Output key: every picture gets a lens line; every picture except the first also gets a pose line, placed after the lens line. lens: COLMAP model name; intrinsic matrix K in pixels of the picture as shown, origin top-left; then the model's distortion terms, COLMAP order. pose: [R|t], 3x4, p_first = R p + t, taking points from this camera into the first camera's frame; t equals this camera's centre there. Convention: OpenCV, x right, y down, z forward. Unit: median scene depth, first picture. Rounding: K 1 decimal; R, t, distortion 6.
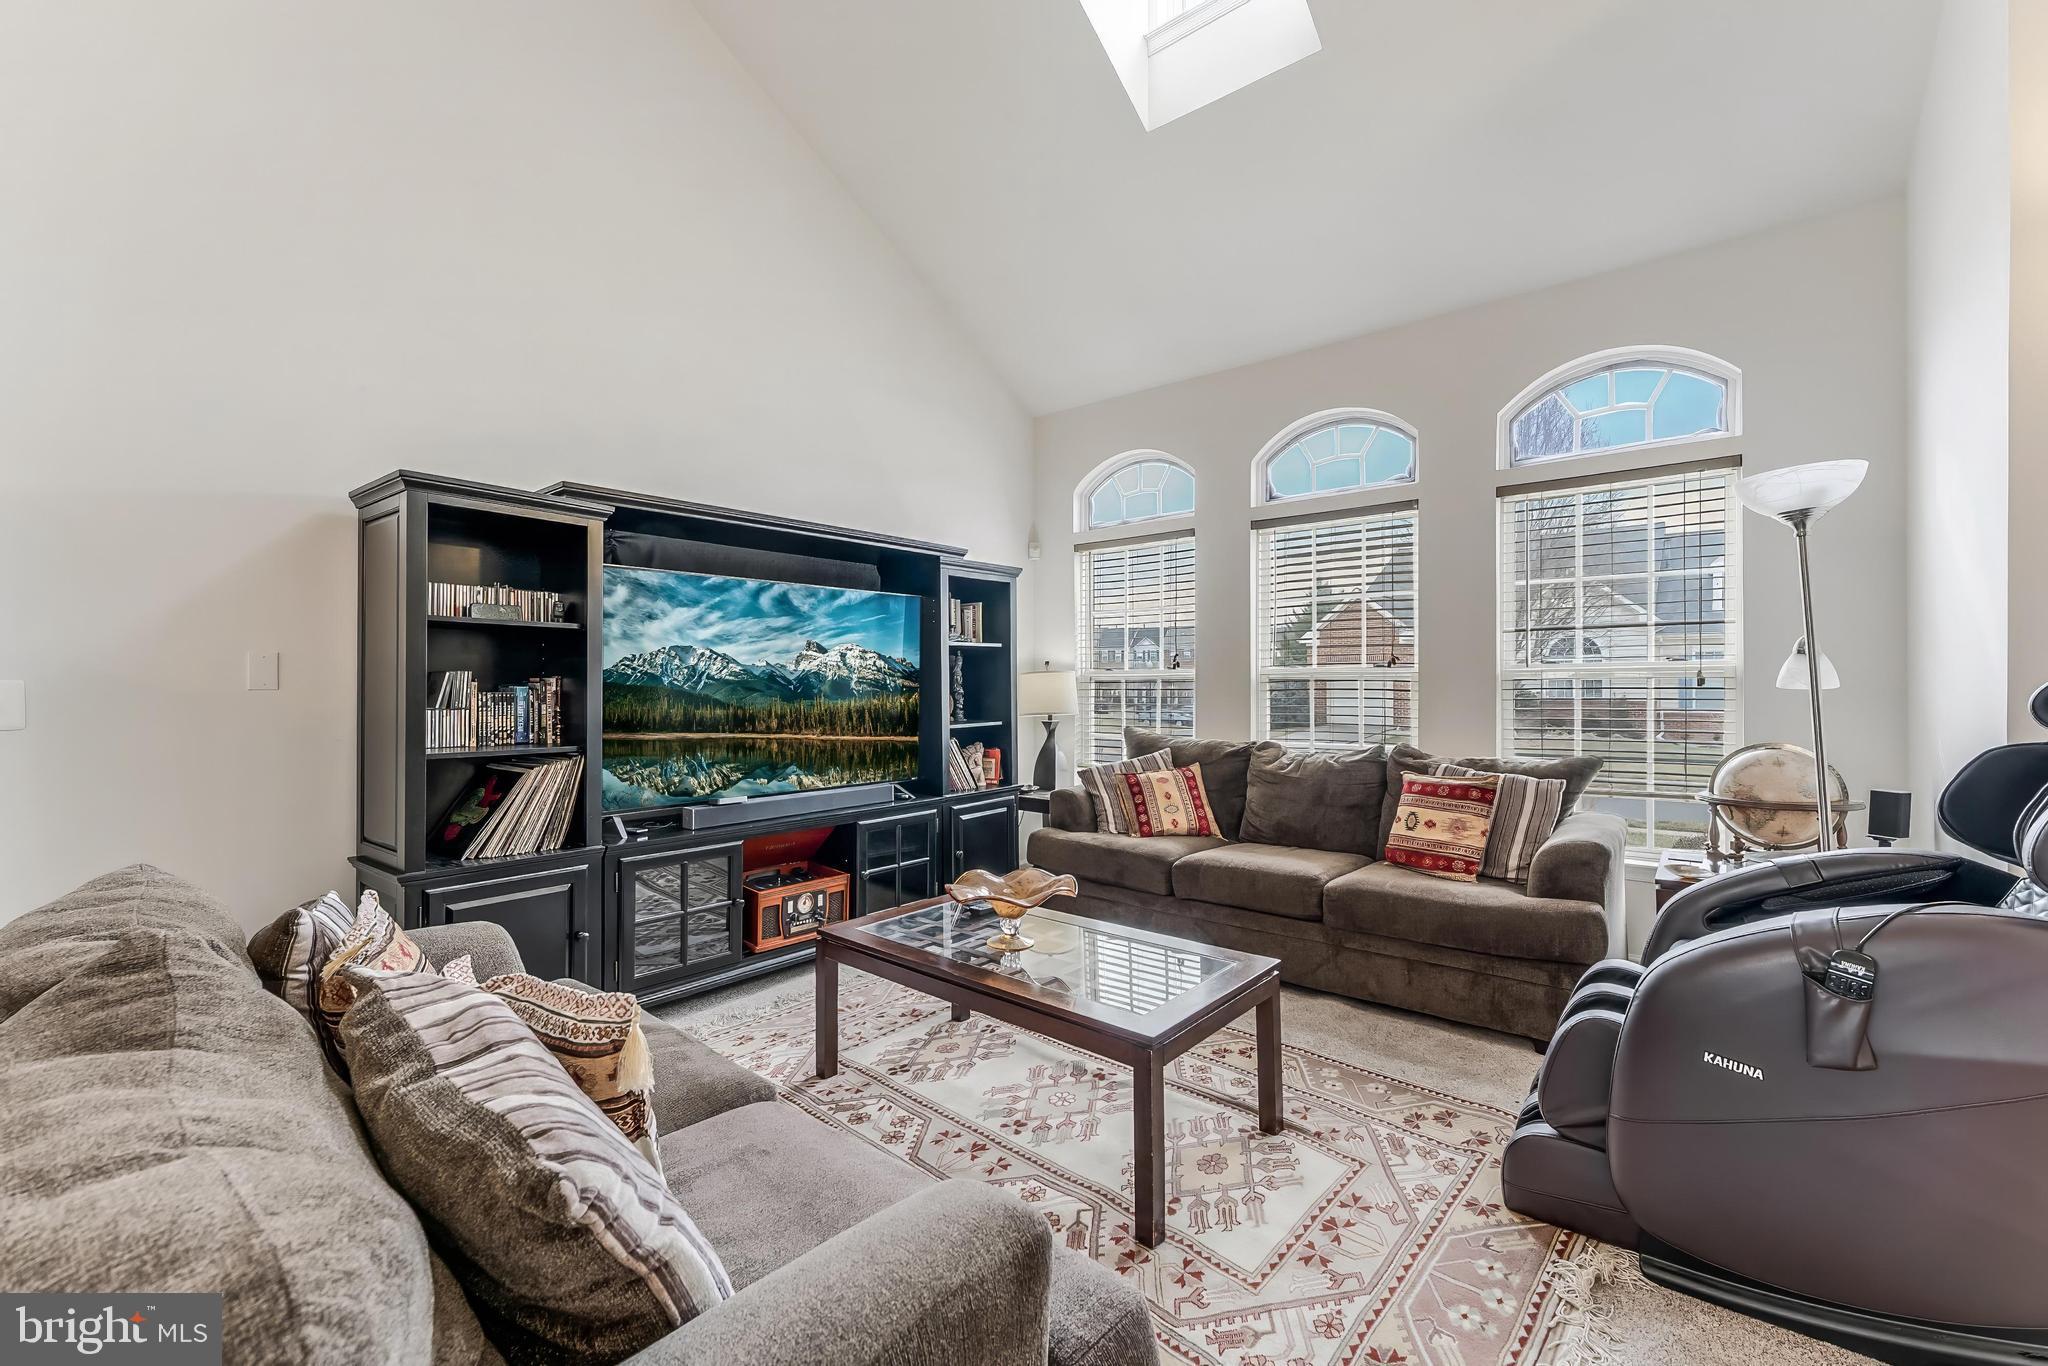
lens RADIAL K [[827.3, 0, 1025.1], [0, 827.3, 681.3], [0, 0, 1]] dist [0.000099, -0.000116]
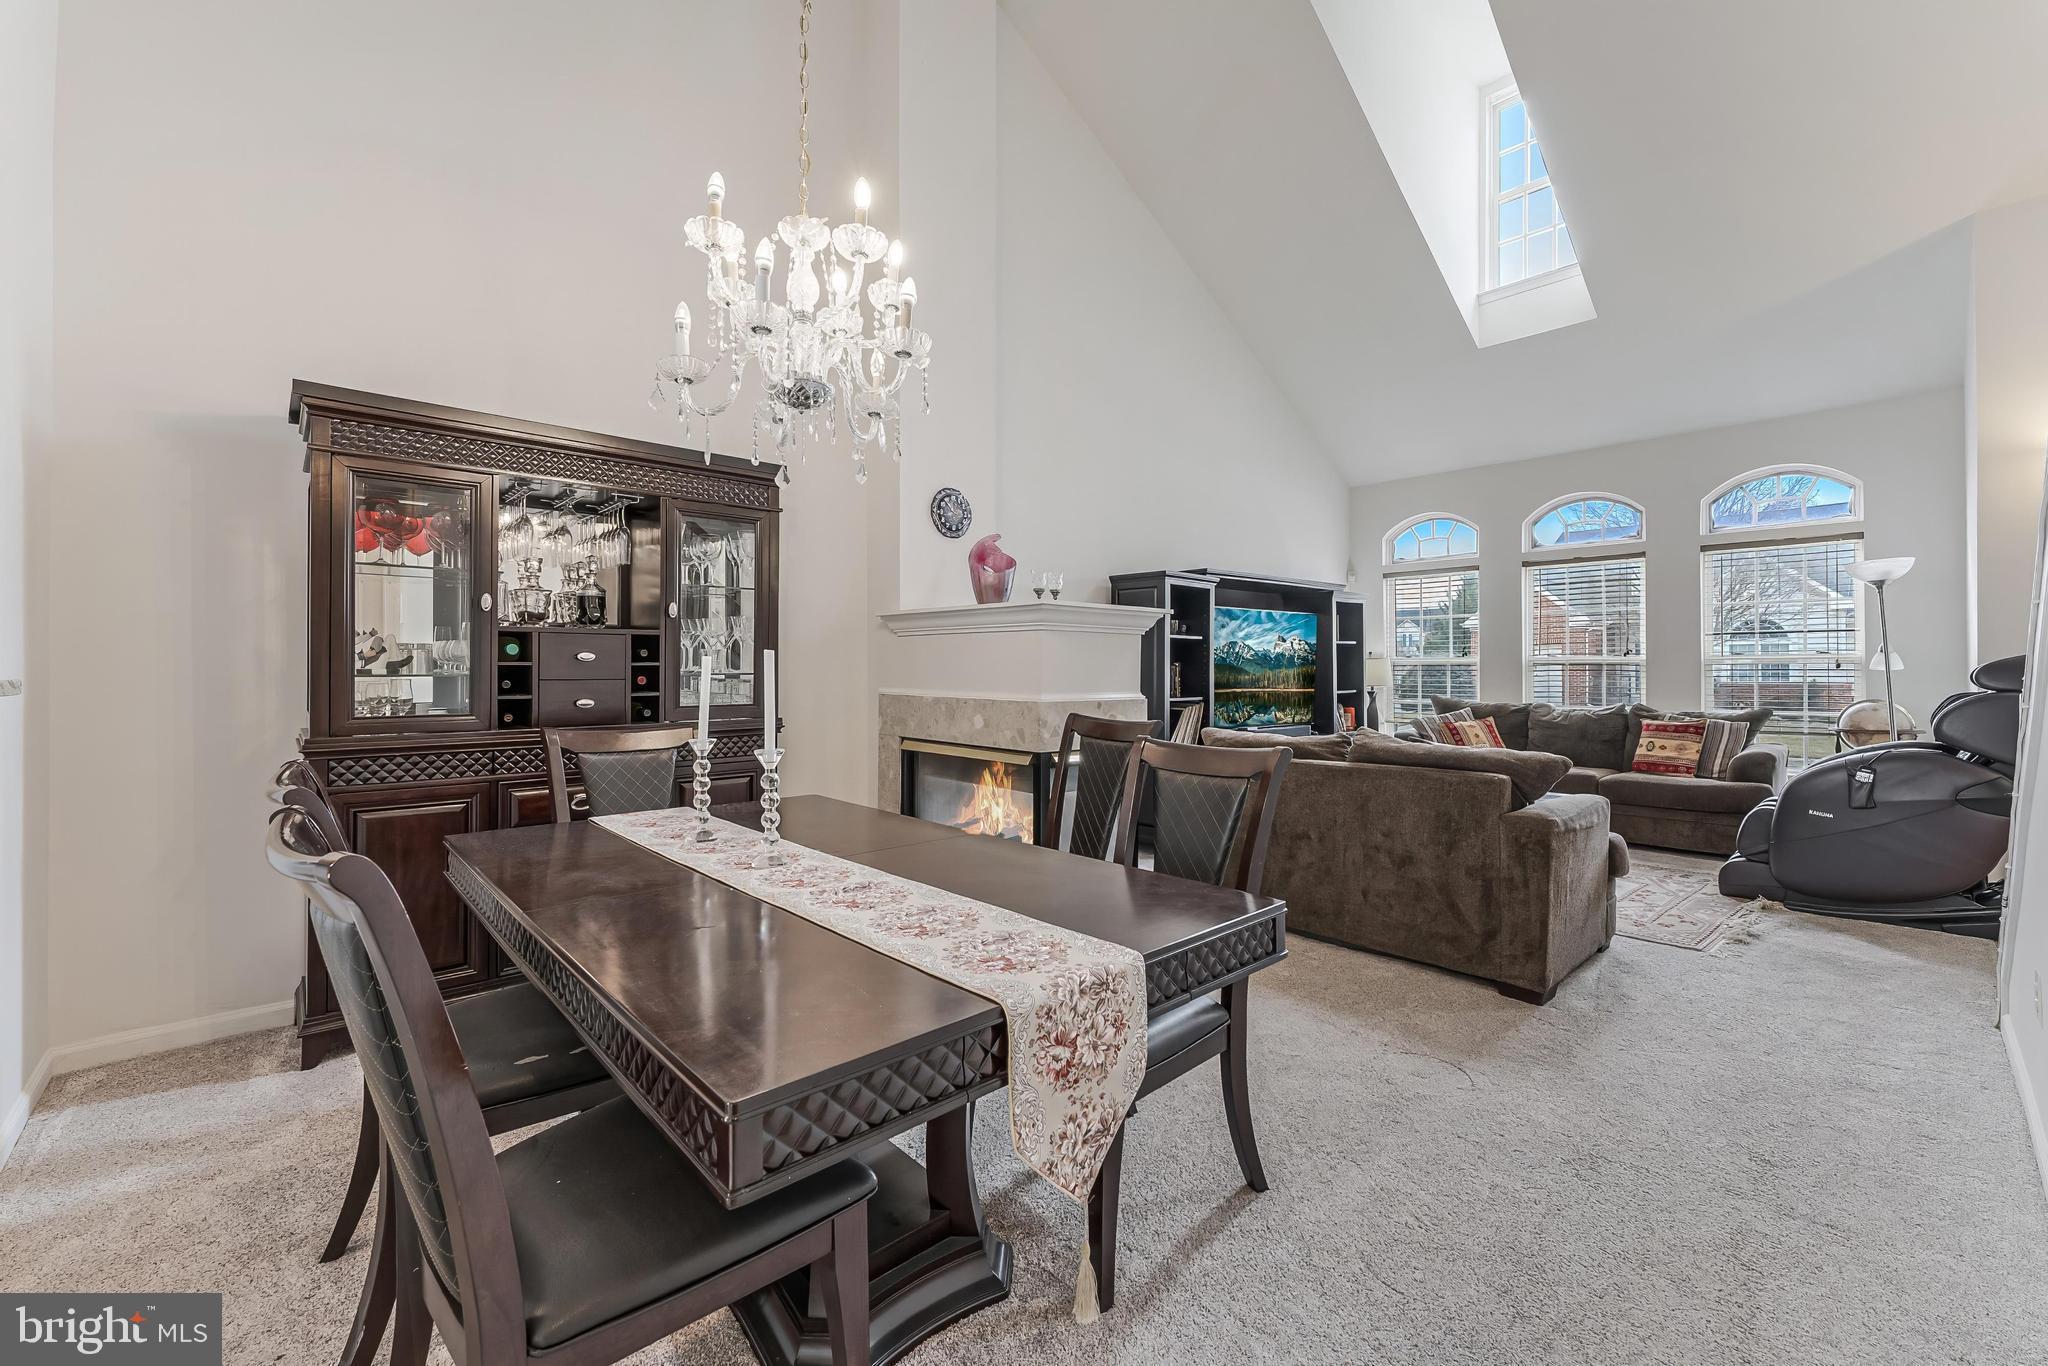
lens RADIAL K [[825.8, 0, 1033.5], [0, 825.8, 658.2], [0, 0, 1]] dist [0.001908, 0.000096]
pose [[0.991899, 0.013120, -0.126346, -0.597661], [-0.015184, 0.999766, -0.015391, 0.031611], [0.126114, 0.017184, 0.991867, -0.882439]]
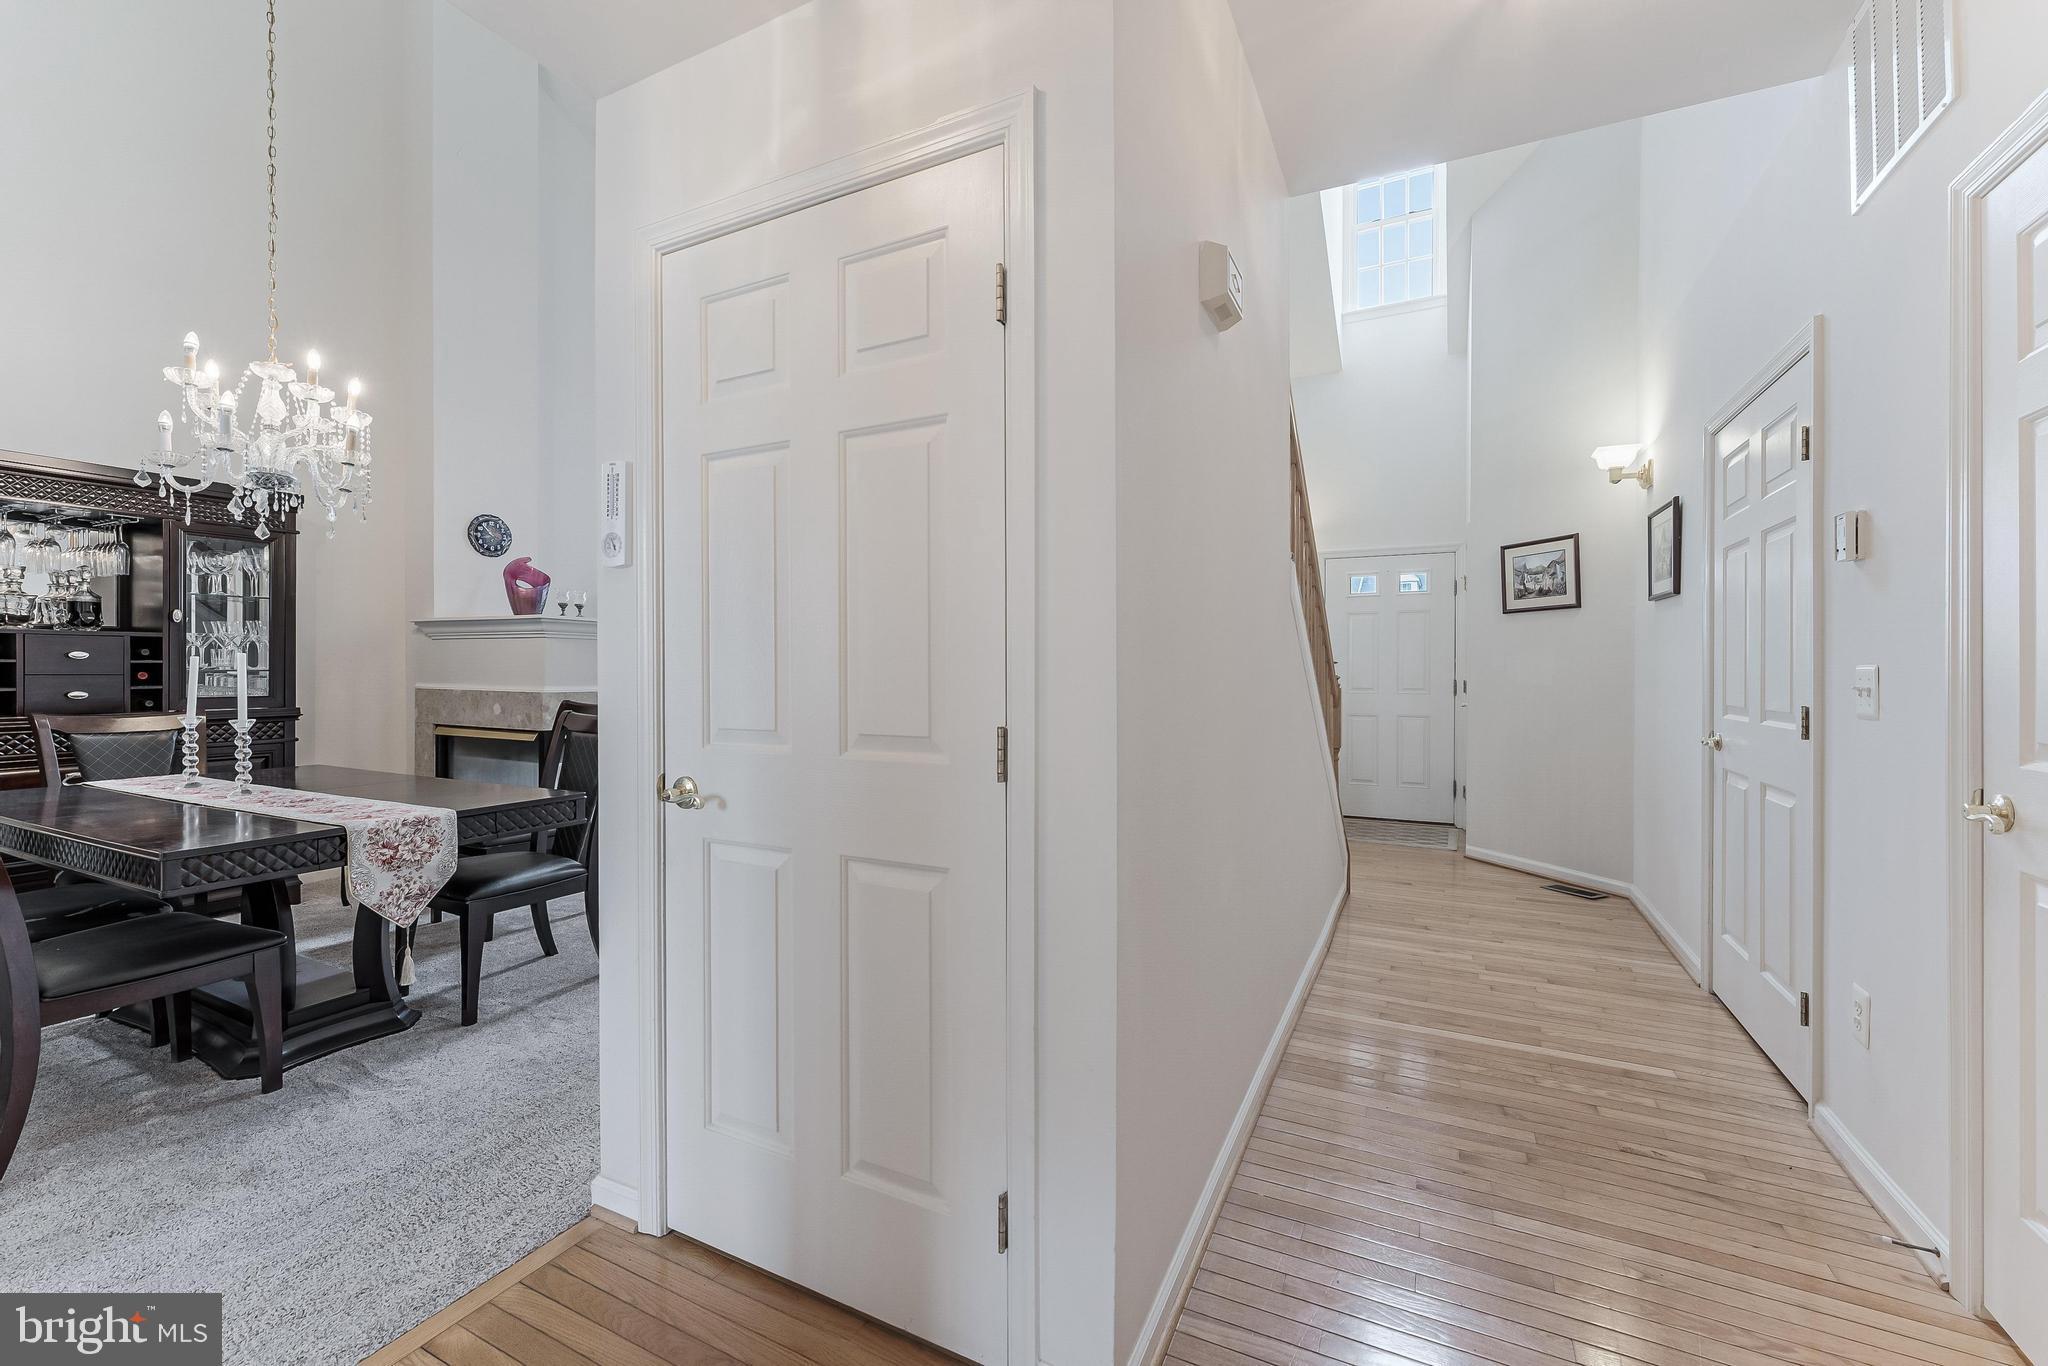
lens RADIAL K [[825.3, 0, 1028.4], [0, 825.3, 670.8], [0, 0, 1]] dist [0.000365, -0.000150]
pose [[0.973326, 0.016862, 0.228808, -0.233238], [-0.015960, 0.999856, -0.005792, 0.030174], [-0.228872, 0.001985, 0.973454, -1.384711]]
